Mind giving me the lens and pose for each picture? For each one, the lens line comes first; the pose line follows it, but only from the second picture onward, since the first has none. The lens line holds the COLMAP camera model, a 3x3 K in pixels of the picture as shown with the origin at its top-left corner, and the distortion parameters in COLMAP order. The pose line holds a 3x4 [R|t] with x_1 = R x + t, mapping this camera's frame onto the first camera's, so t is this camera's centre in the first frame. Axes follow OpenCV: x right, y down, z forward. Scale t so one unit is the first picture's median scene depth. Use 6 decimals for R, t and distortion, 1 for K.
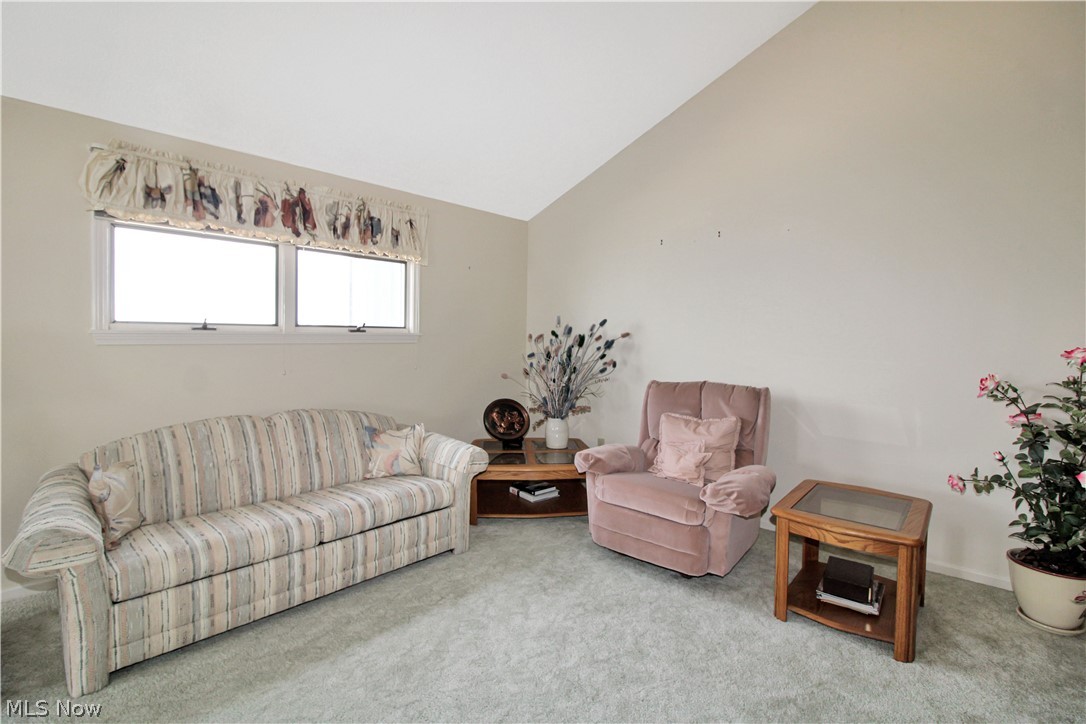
lens RADIAL K [[489.7, 0, 543.0], [0, 489.7, 338.9], [0, 0, 1]] dist [-0.000269, -0.009796]
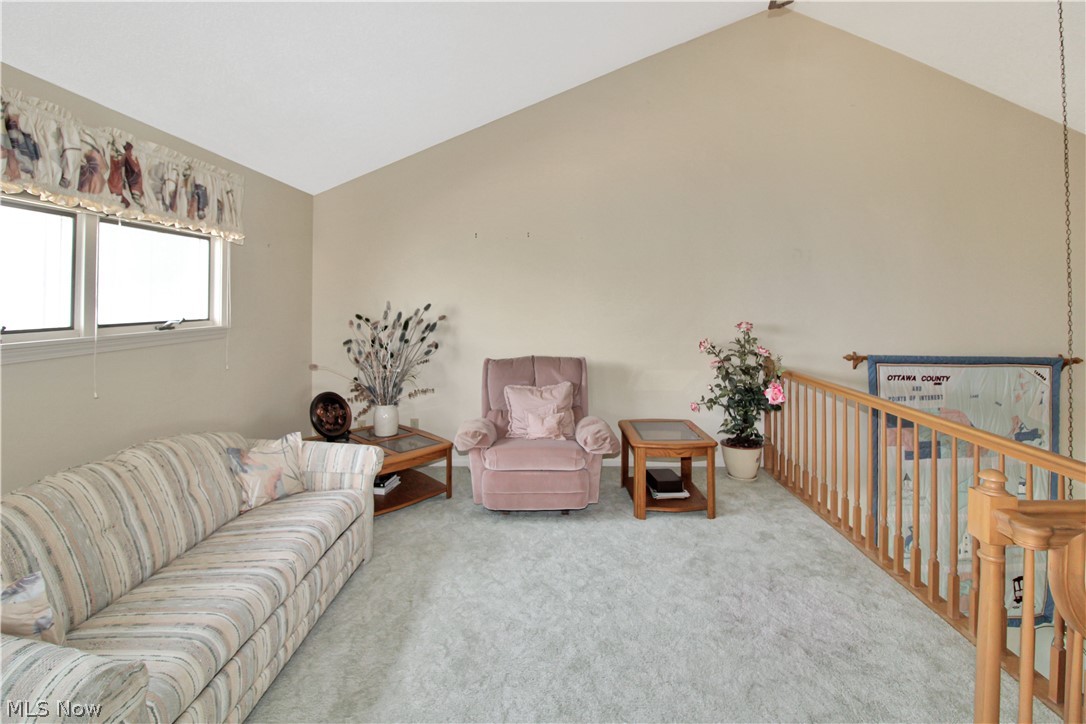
lens RADIAL K [[495.0, 0, 543.4], [0, 495.0, 283.7], [0, 0, 1]] dist [0.000598, -0.008497]
pose [[0.764220, 0.008175, 0.644904, -0.512764], [0.016593, 0.999340, -0.032330, -0.061117], [-0.644742, 0.035408, 0.763580, 0.030111]]
